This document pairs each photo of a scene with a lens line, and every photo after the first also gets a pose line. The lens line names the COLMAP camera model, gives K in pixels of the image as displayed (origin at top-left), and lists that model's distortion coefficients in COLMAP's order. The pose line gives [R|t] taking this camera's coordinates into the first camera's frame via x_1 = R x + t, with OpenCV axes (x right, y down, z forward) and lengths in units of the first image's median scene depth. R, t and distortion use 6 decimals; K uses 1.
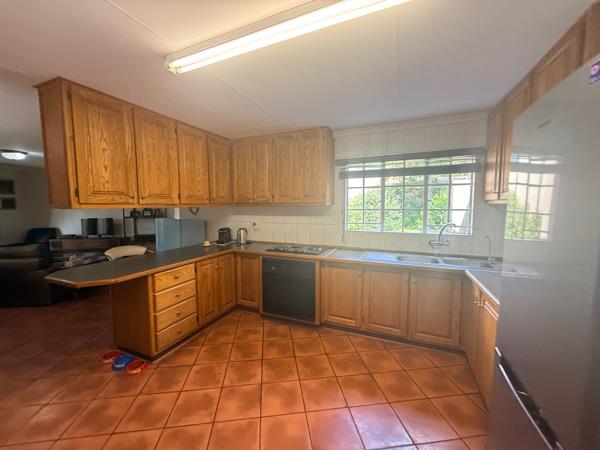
lens RADIAL K [[239.3, 0, 298.5], [0, 239.3, 224.4], [0, 0, 1]] dist [-0.001618, -0.000061]
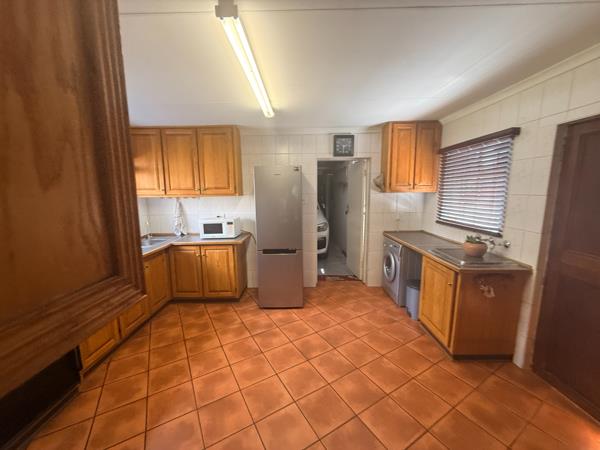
lens RADIAL K [[239.3, 0, 298.5], [0, 239.3, 224.4], [0, 0, 1]] dist [-0.001618, -0.000061]
pose [[-0.390464, -0.122501, 0.912432, -0.743156], [0.092479, 0.980875, 0.171265, -0.079802], [-0.915961, 0.151254, -0.371668, 0.650388]]
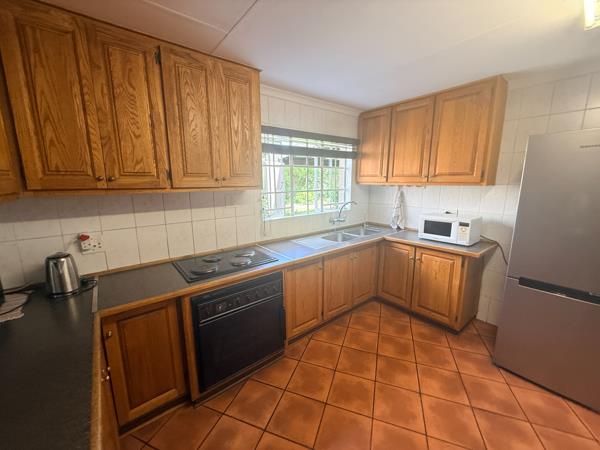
lens RADIAL K [[239.3, 0, 298.5], [0, 239.3, 224.4], [0, 0, 1]] dist [-0.001618, -0.000061]
pose [[0.469495, -0.159217, 0.868461, -0.514320], [0.078455, 0.987239, 0.138579, -0.074592], [-0.879443, 0.003073, 0.475995, 0.630363]]
